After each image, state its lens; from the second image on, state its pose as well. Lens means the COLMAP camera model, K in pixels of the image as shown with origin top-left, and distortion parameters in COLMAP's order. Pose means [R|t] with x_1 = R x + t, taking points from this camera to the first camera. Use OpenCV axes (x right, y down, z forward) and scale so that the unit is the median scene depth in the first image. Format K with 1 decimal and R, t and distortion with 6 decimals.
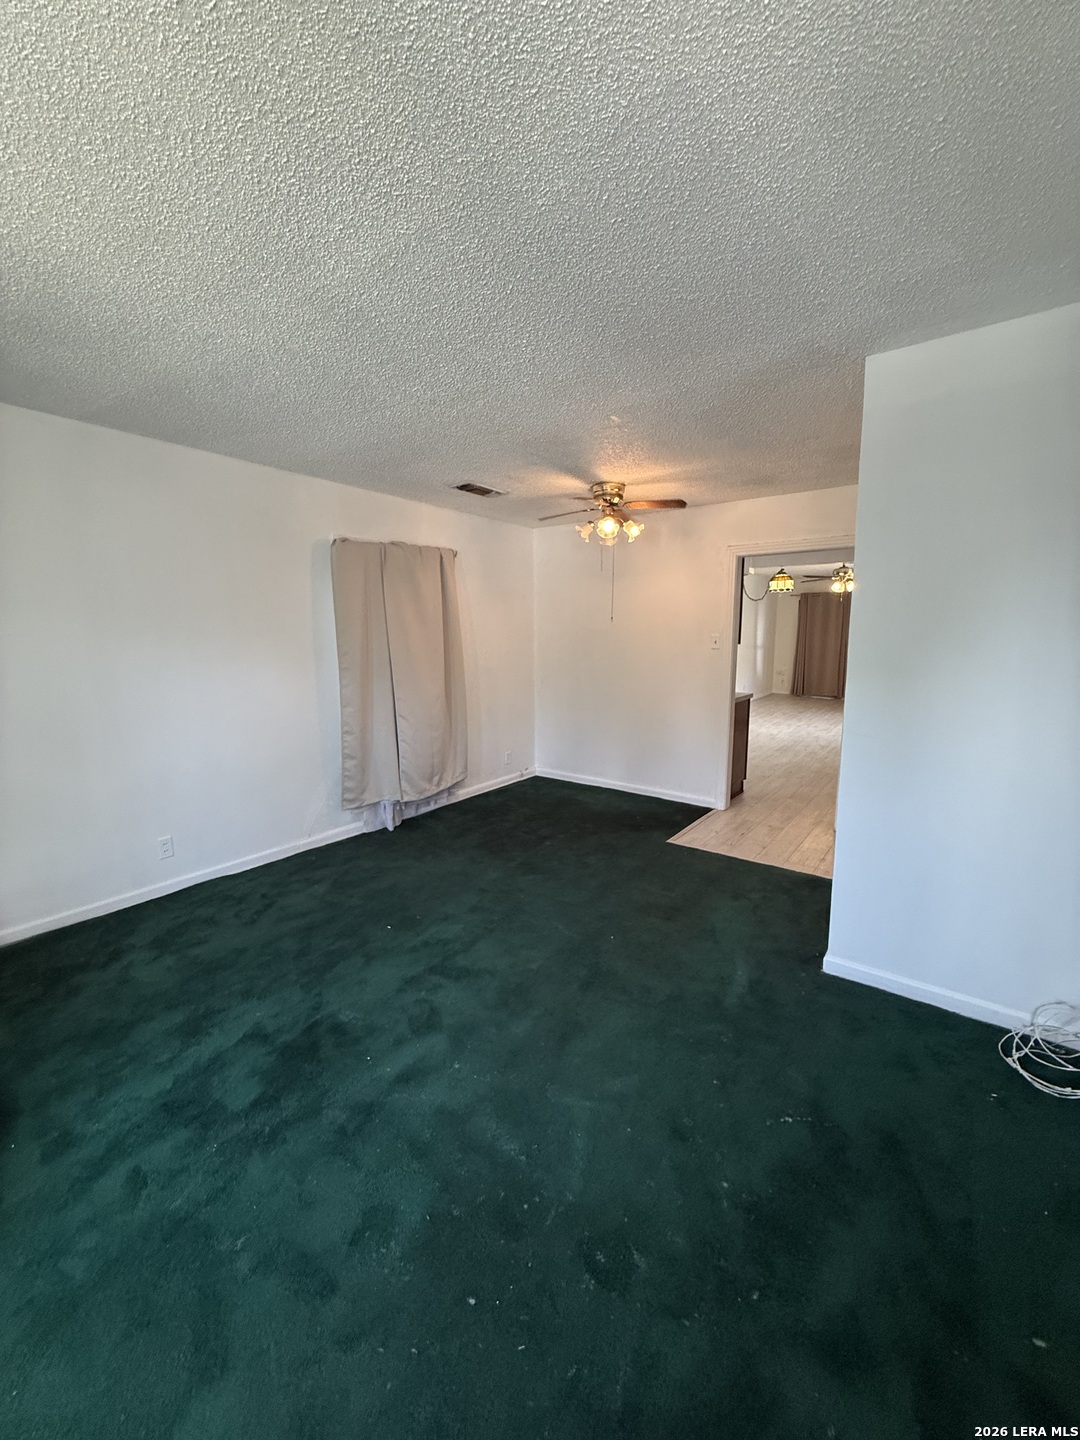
lens RADIAL K [[575.4, 0, 543.7], [0, 575.4, 715.7], [0, 0, 1]] dist [-0.000567, 0.000271]
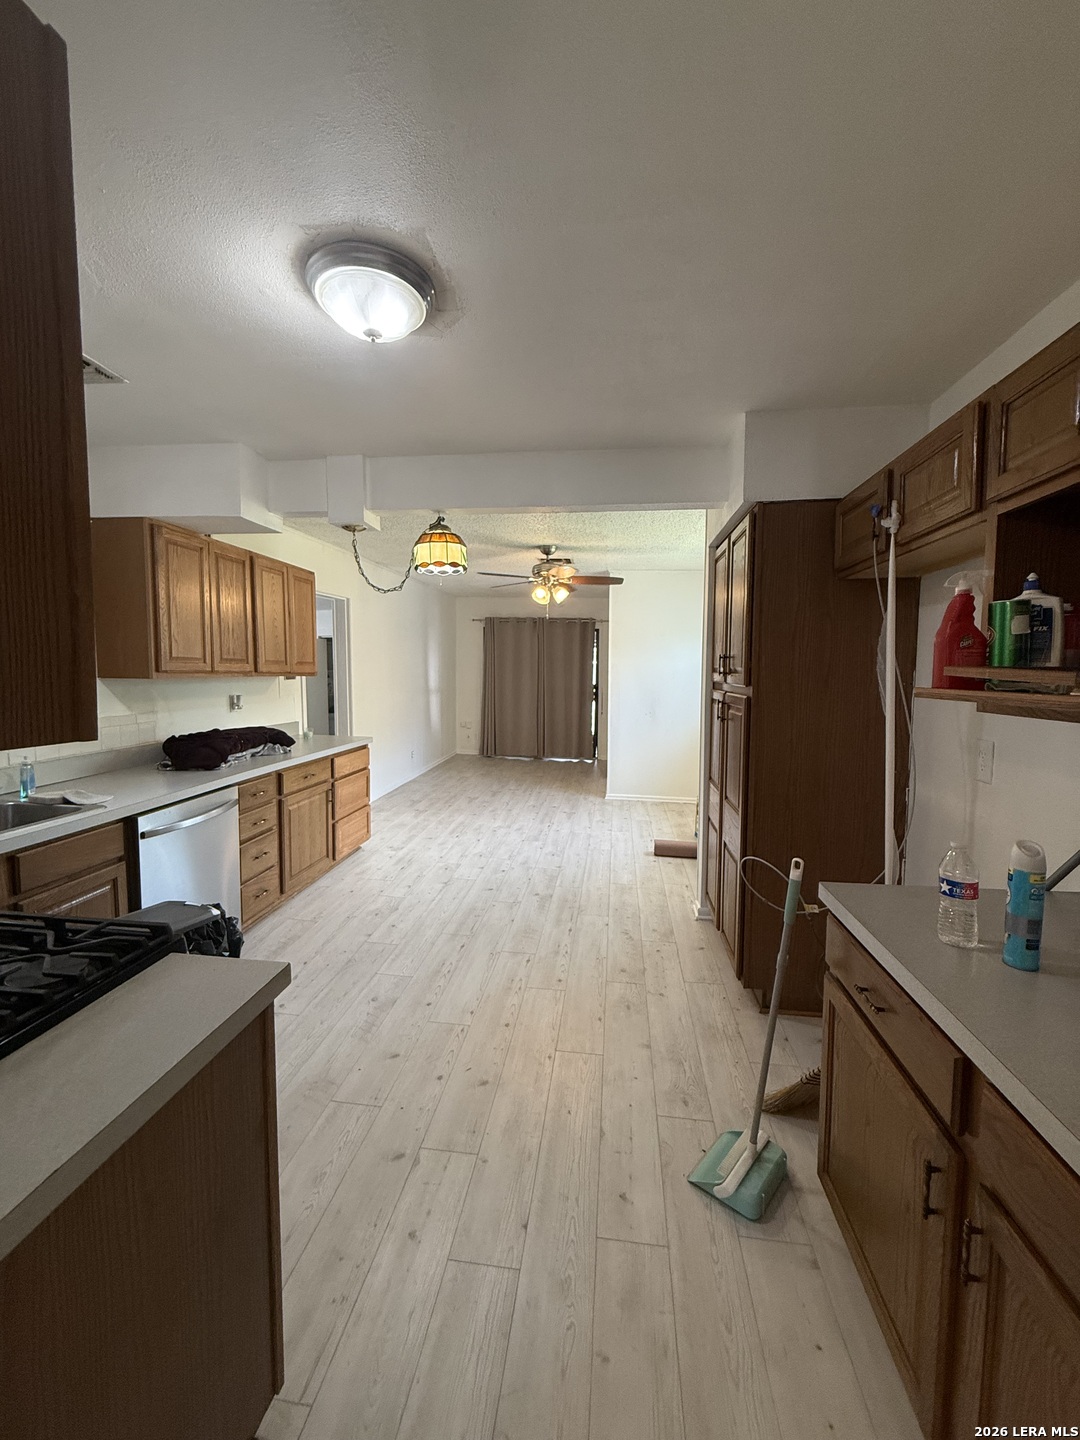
lens RADIAL K [[575.4, 0, 543.7], [0, 575.4, 715.7], [0, 0, 1]] dist [-0.000567, 0.000271]
pose [[0.870585, -0.029006, 0.491162, 0.157389], [0.060907, 0.996936, -0.049083, -0.049953], [-0.488233, 0.072646, 0.869685, 0.354537]]
